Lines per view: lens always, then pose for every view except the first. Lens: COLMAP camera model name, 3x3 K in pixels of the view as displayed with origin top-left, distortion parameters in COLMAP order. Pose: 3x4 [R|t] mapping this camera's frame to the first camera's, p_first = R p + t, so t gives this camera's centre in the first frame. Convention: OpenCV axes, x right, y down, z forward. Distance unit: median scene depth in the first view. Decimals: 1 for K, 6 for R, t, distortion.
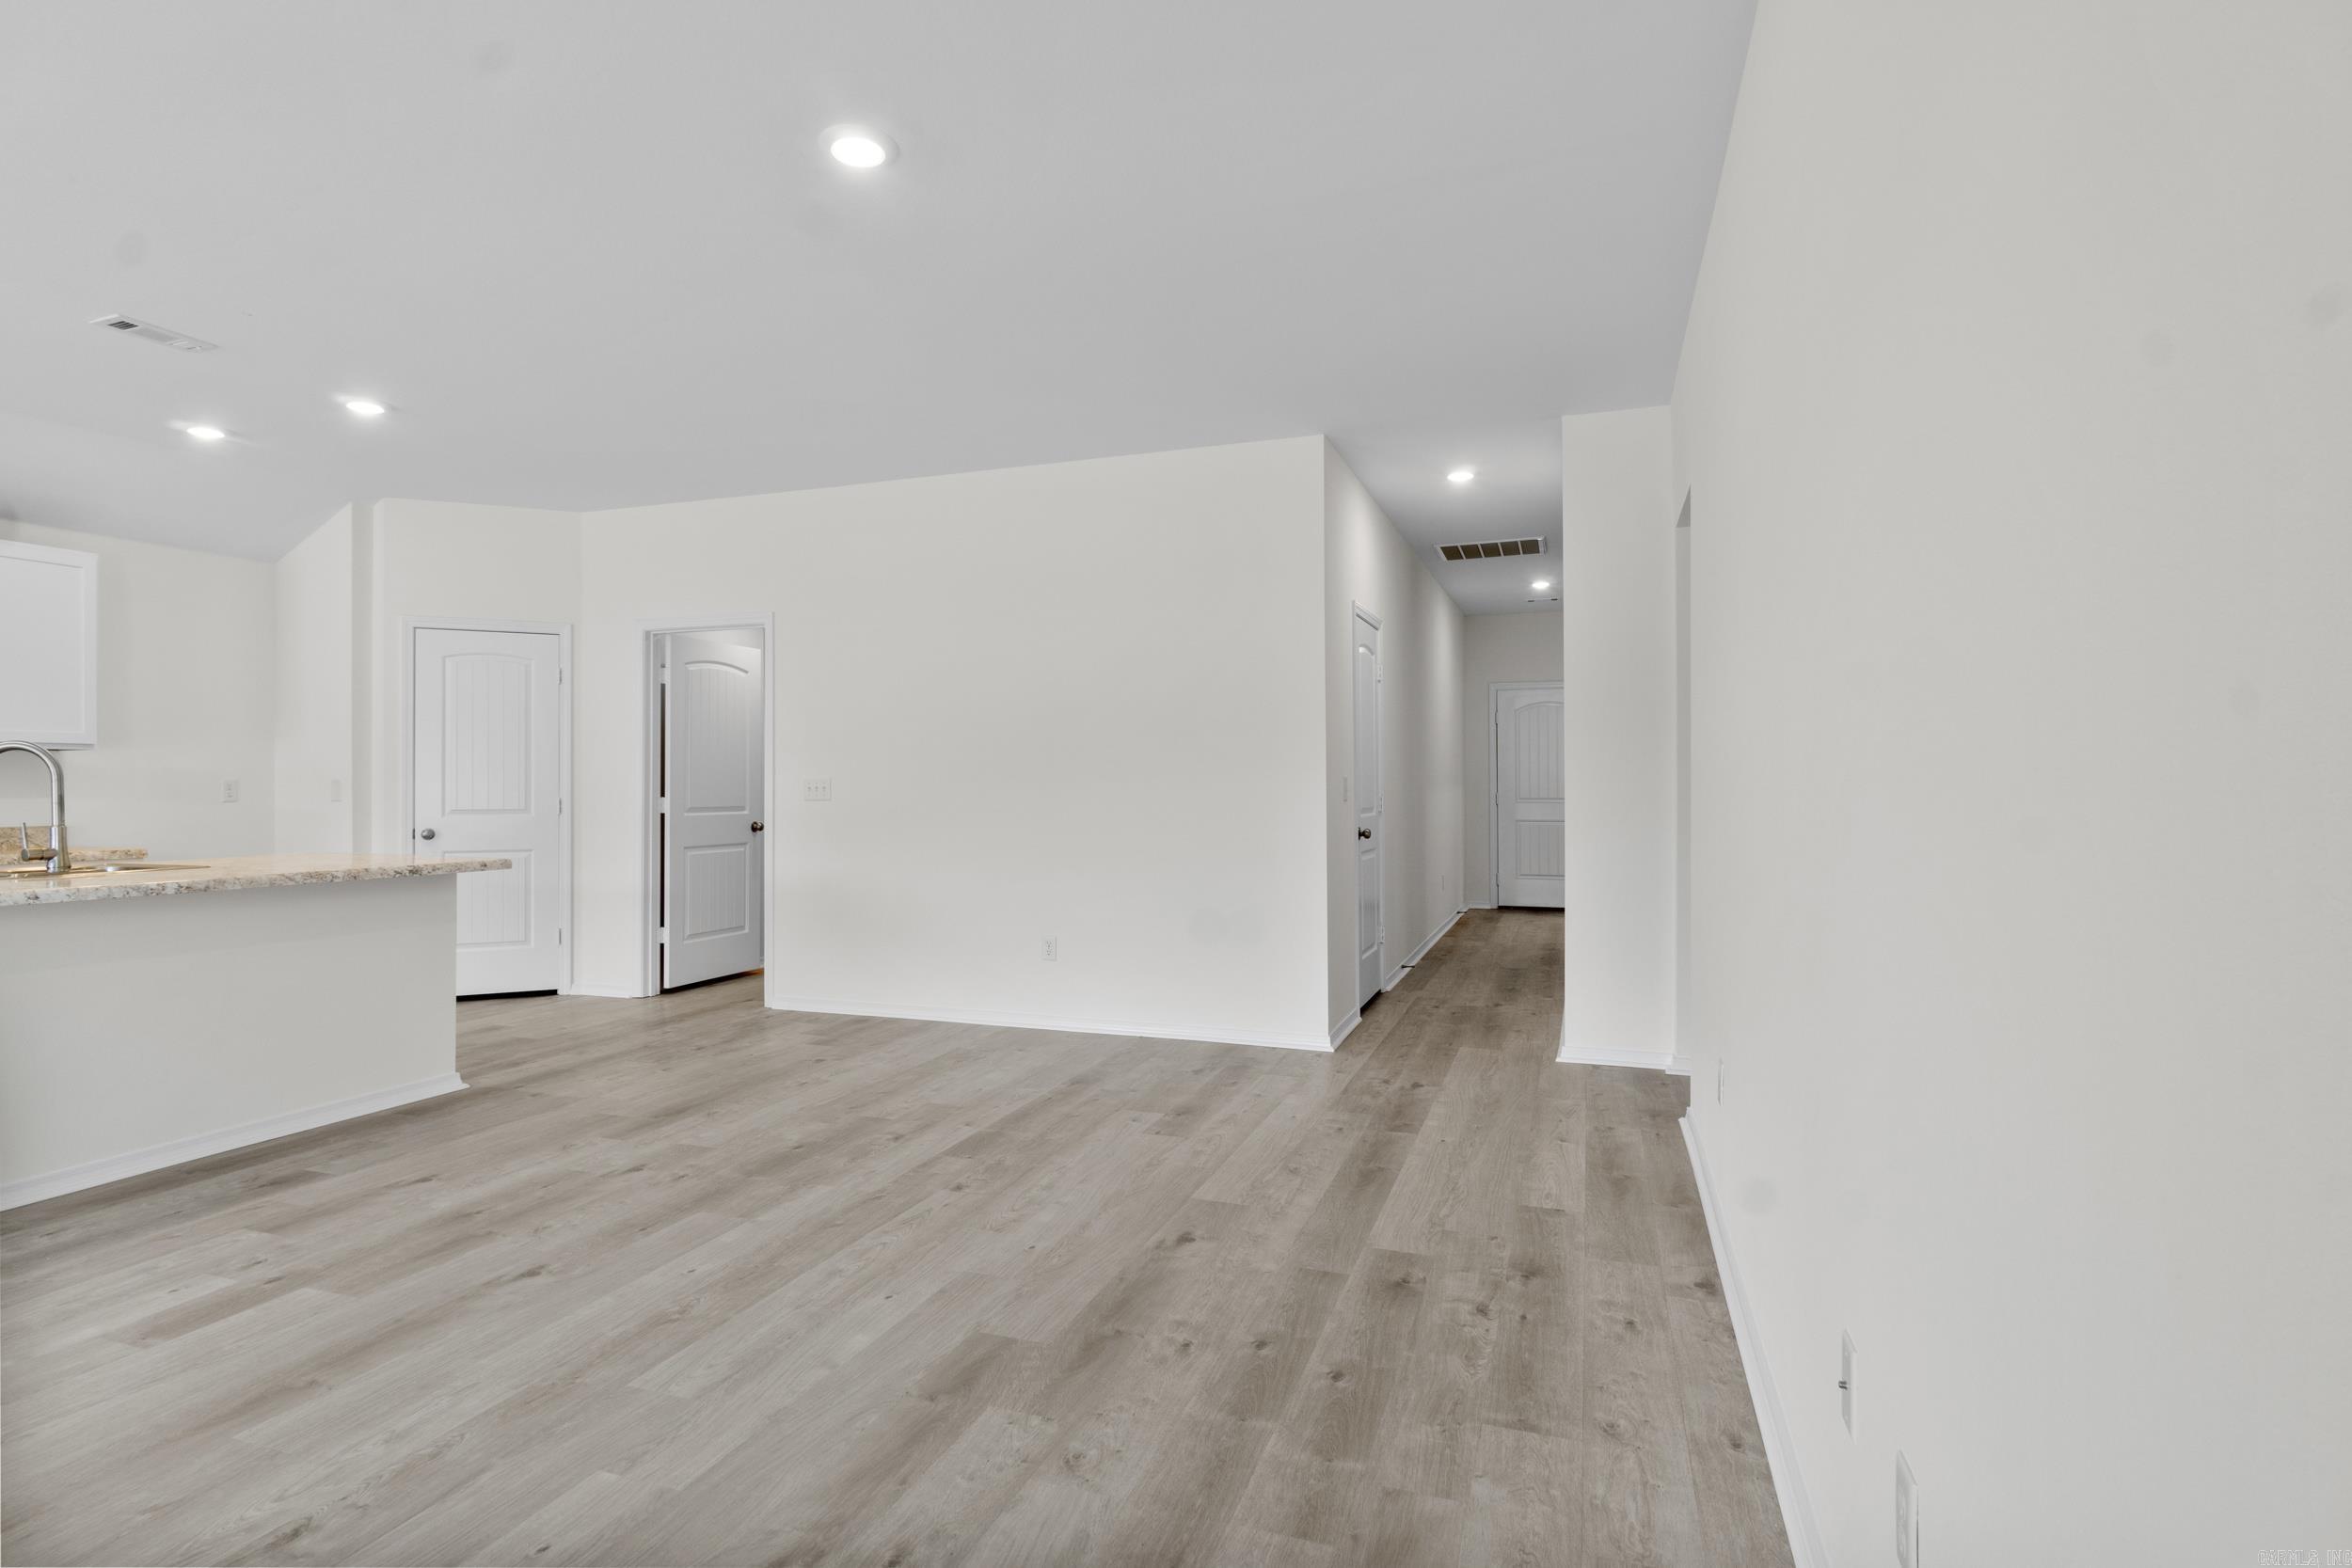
lens RADIAL K [[1195.4, 0, 1149.2], [0, 1195.4, 777.5], [0, 0, 1]] dist [-0.004741, -0.000331]
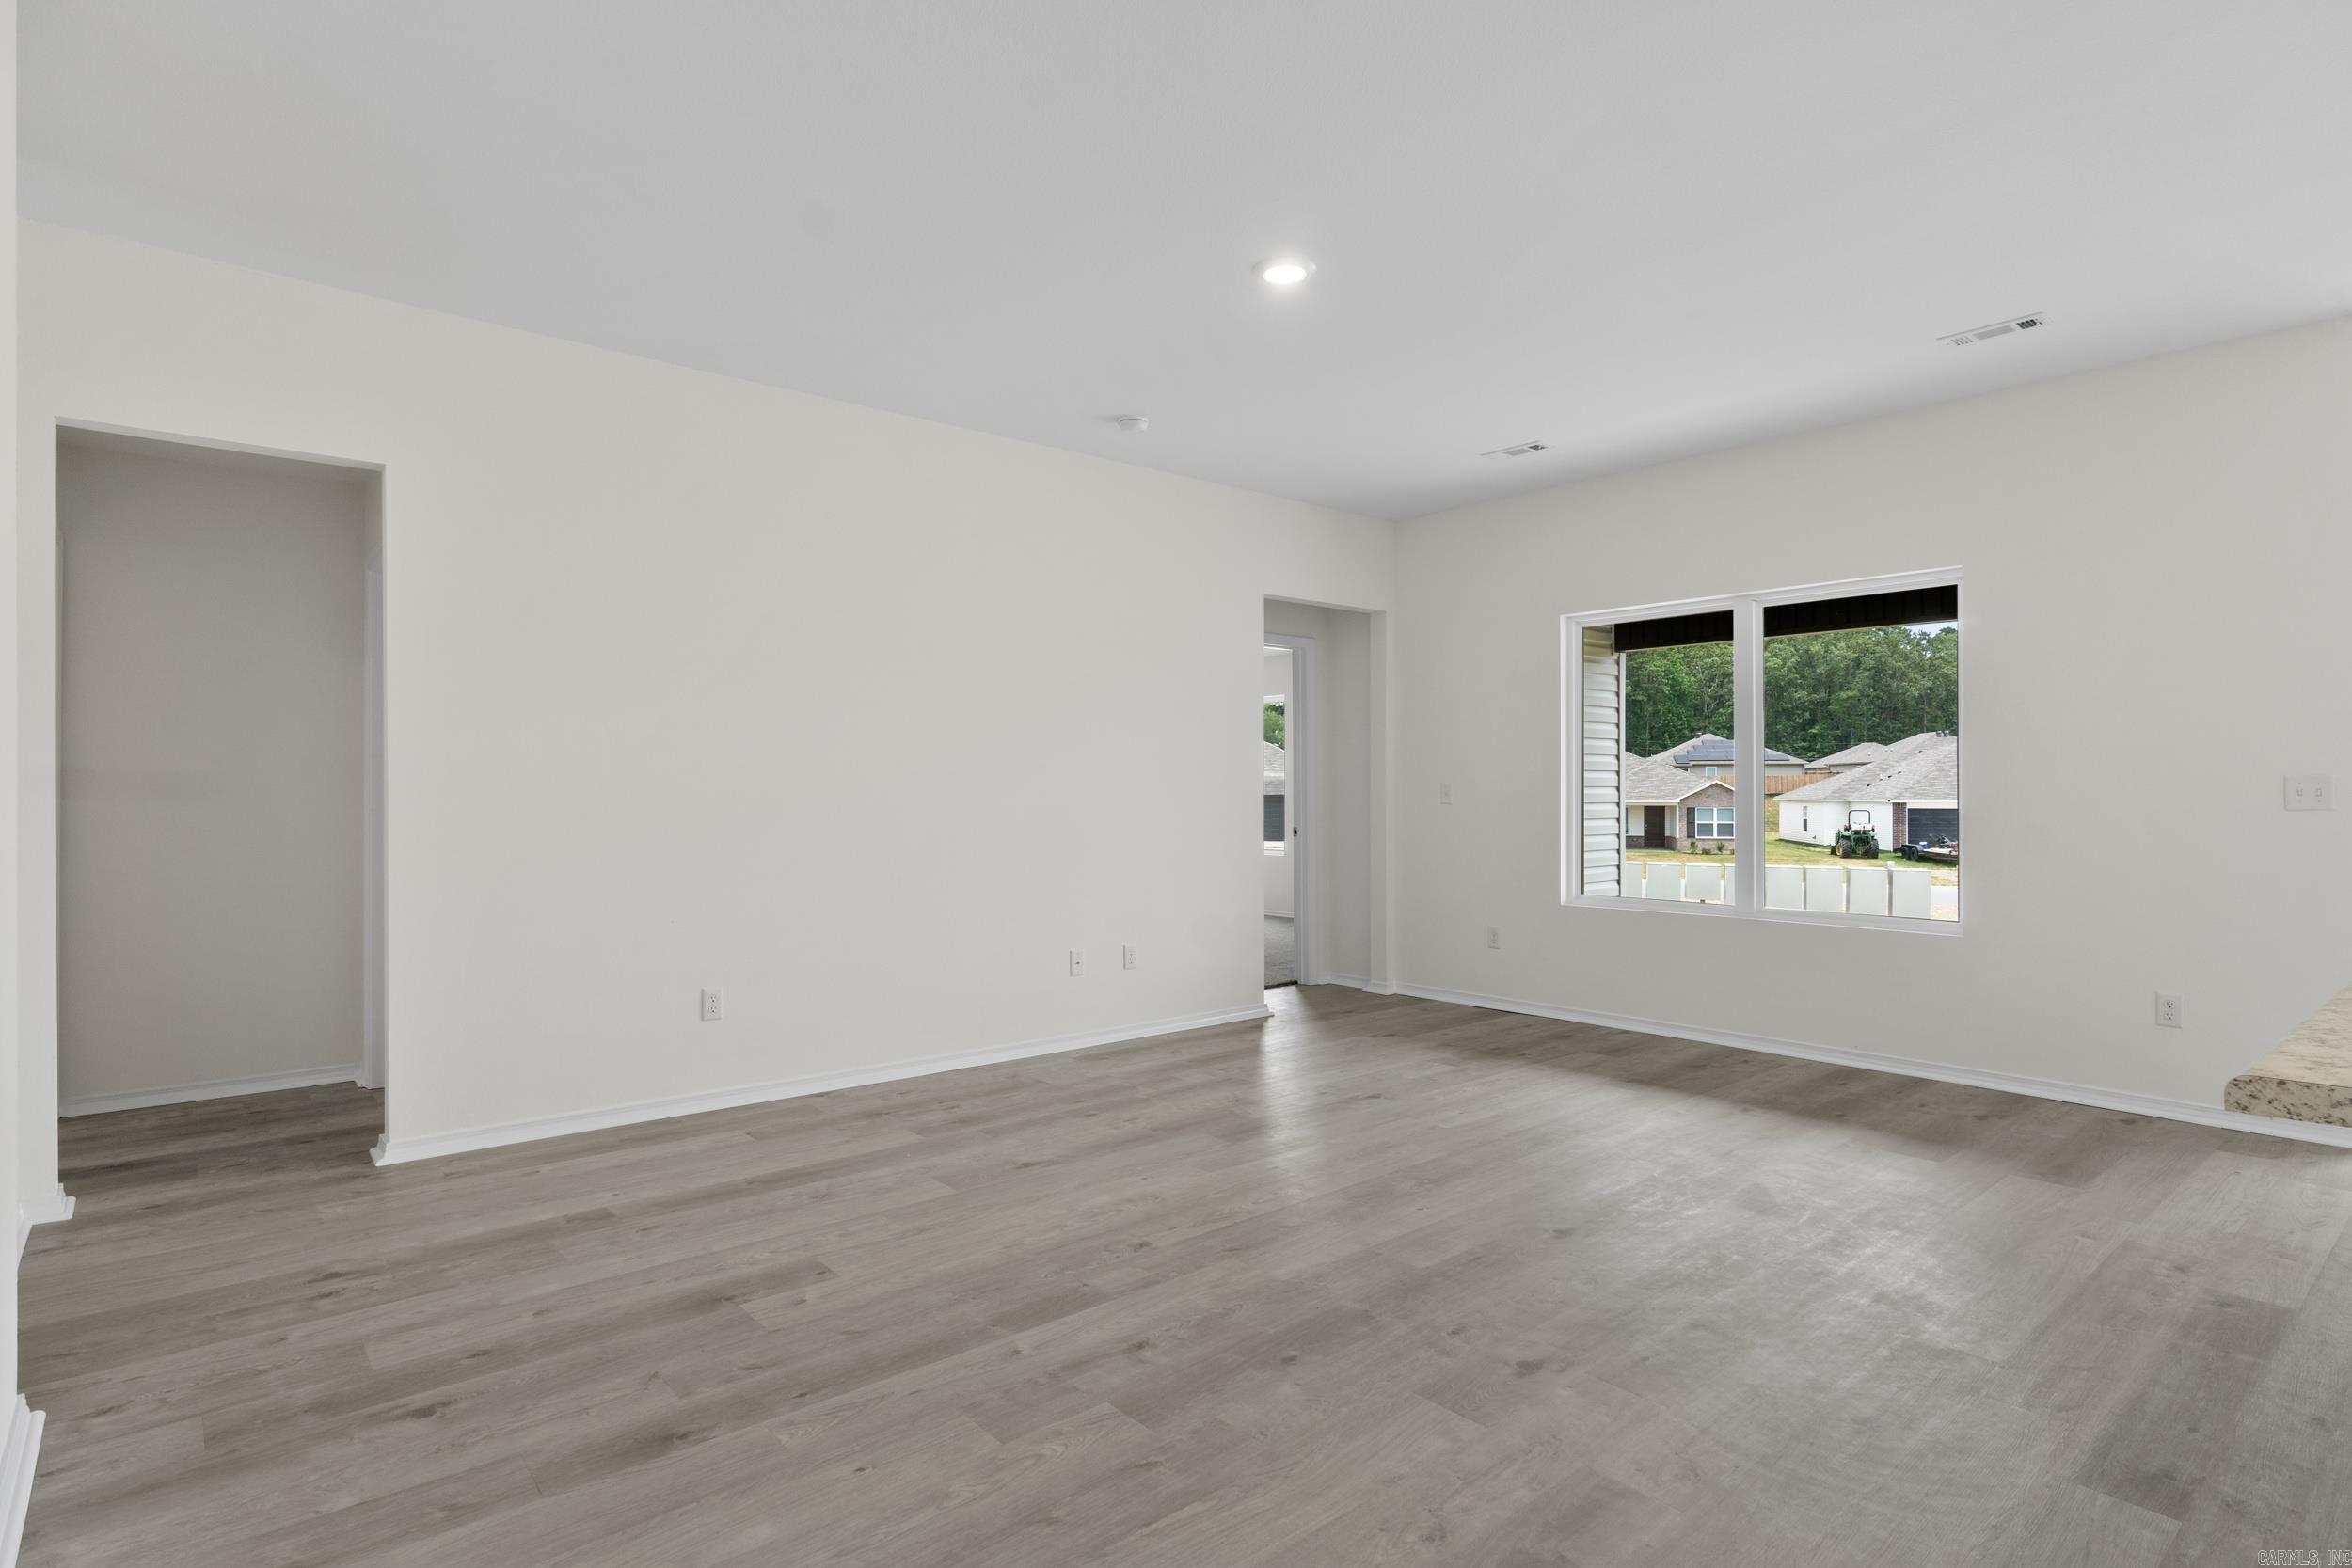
lens RADIAL K [[1195.4, 0, 1149.2], [0, 1195.4, 777.5], [0, 0, 1]] dist [-0.004741, -0.000331]
pose [[-0.865512, 0.010225, 0.500785, -0.626945], [0.000867, 0.999821, -0.018915, 0.013189], [-0.500888, -0.015936, -0.865365, 1.812747]]
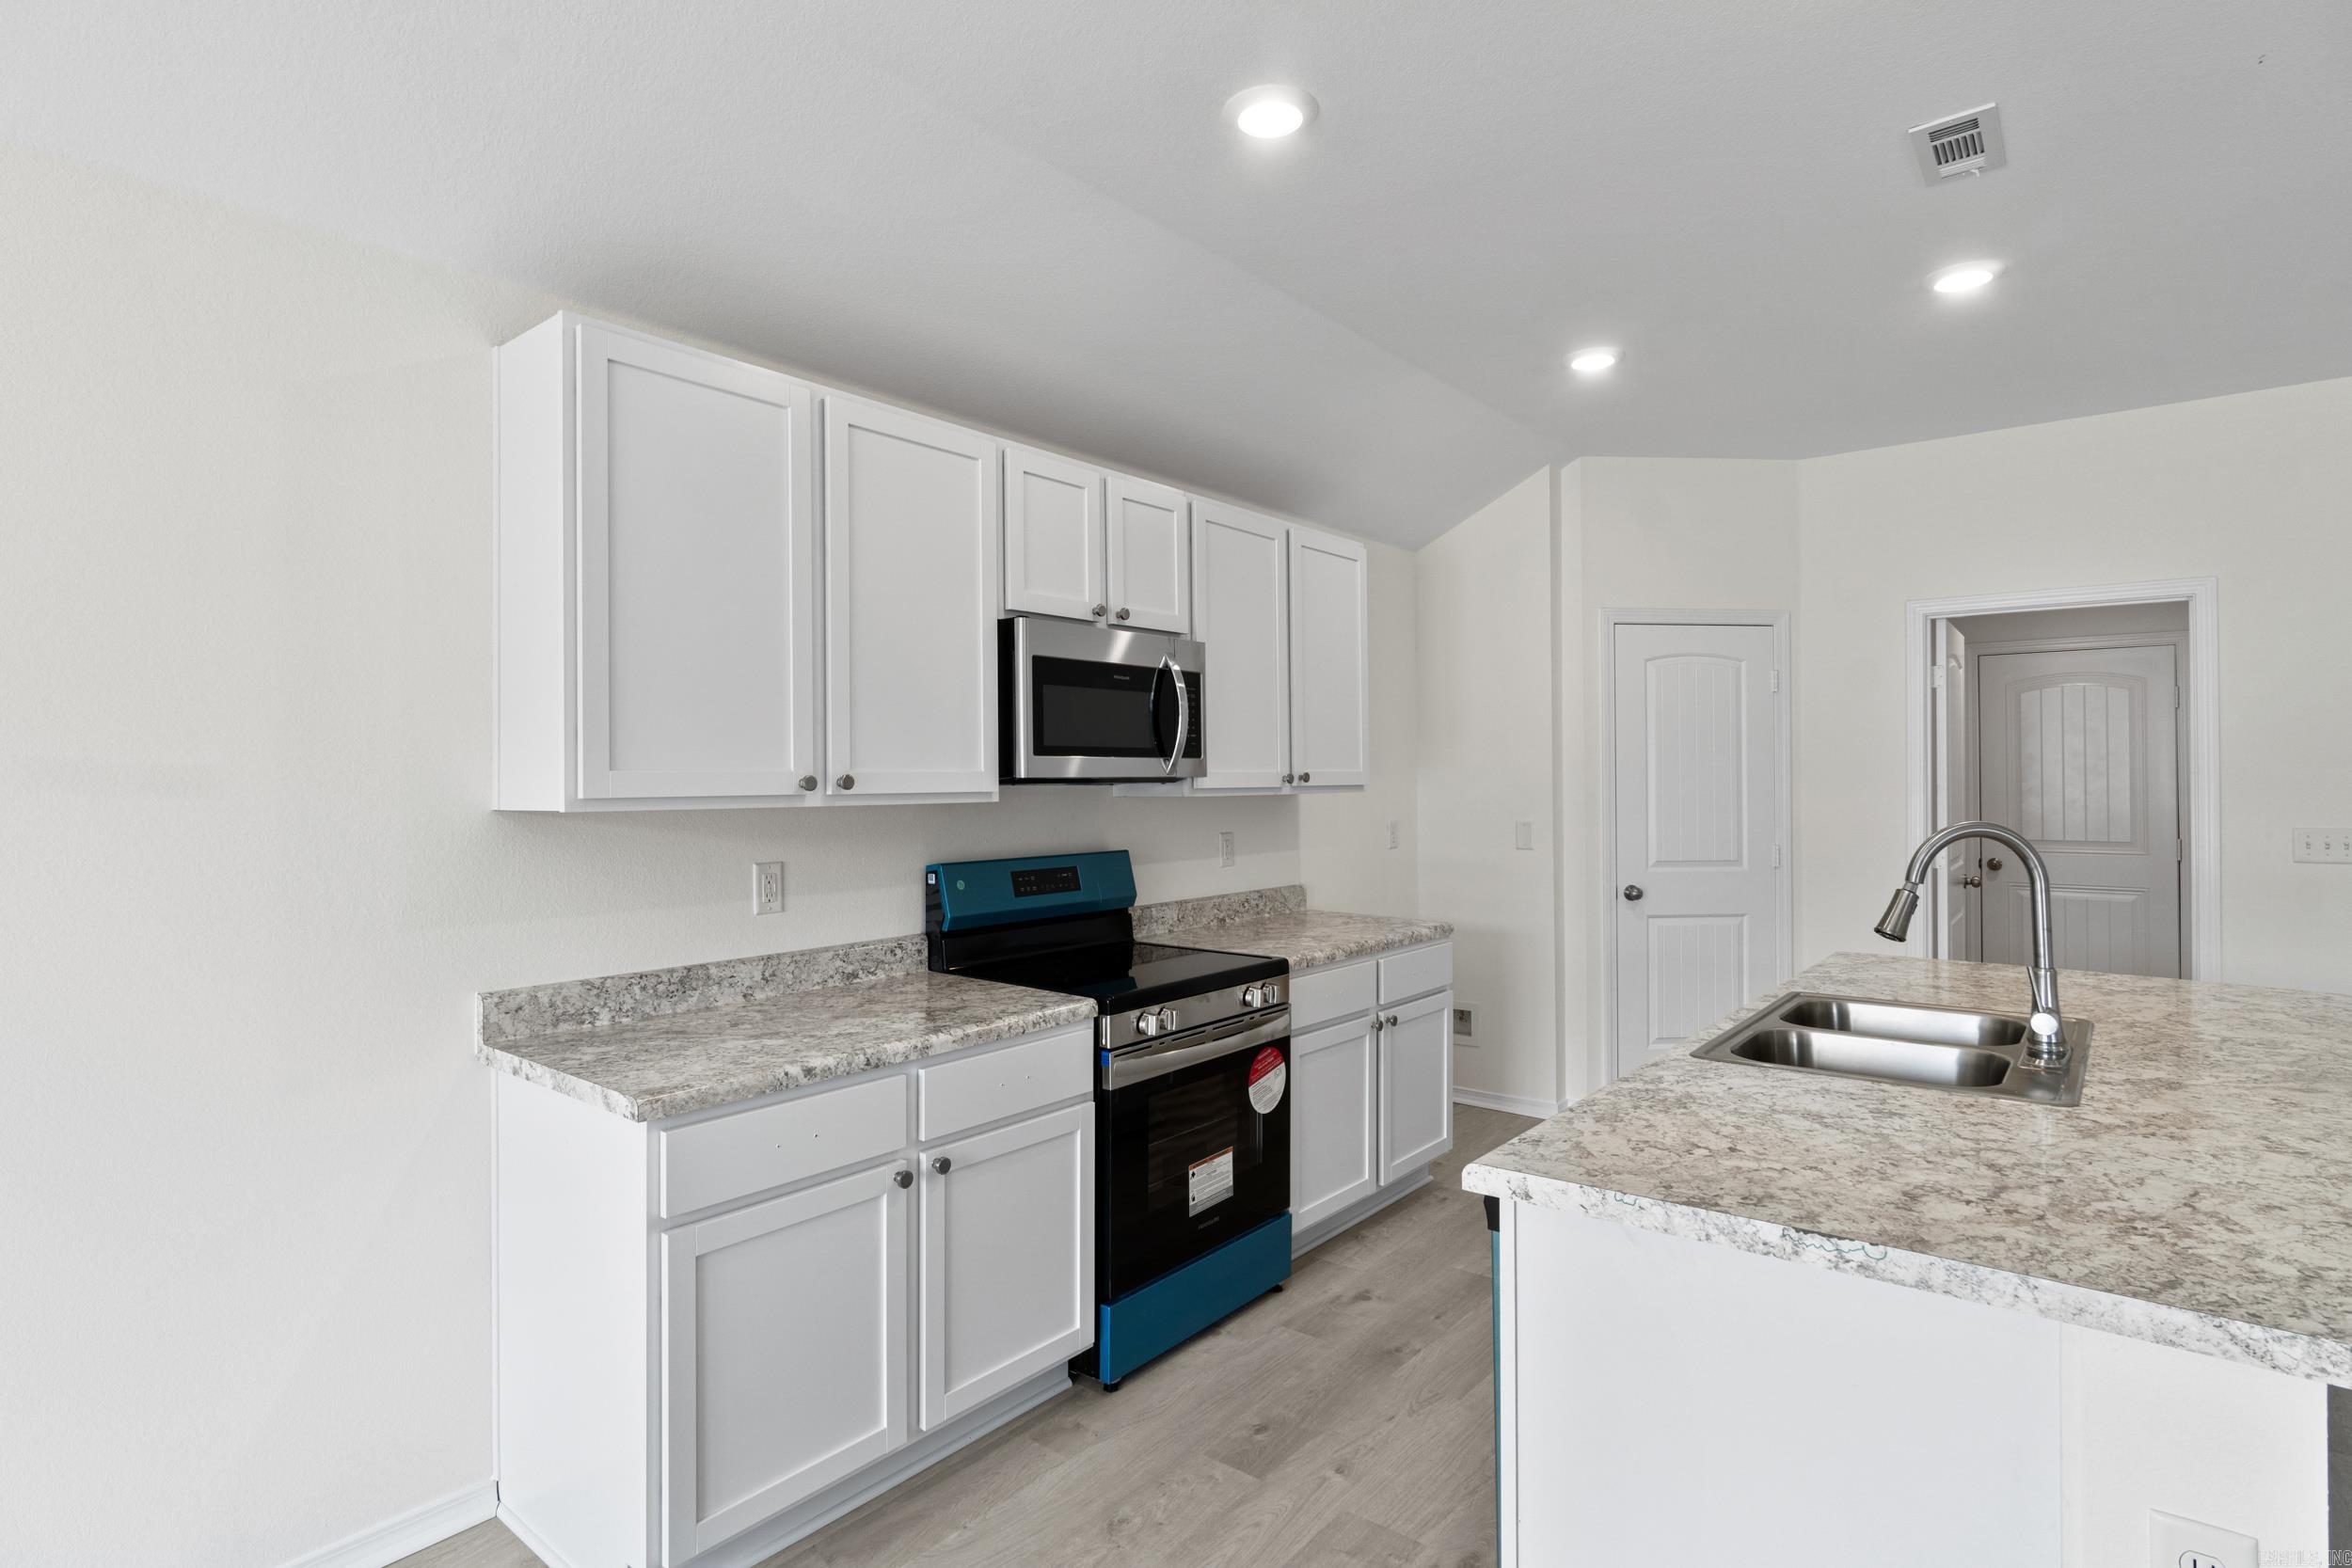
lens RADIAL K [[1195.4, 0, 1149.2], [0, 1195.4, 777.5], [0, 0, 1]] dist [-0.004741, -0.000331]
pose [[0.941714, -0.002805, -0.336403, -1.211610], [0.004564, 0.999980, 0.004438, -0.059356], [0.336383, -0.005715, 0.941708, 0.335648]]
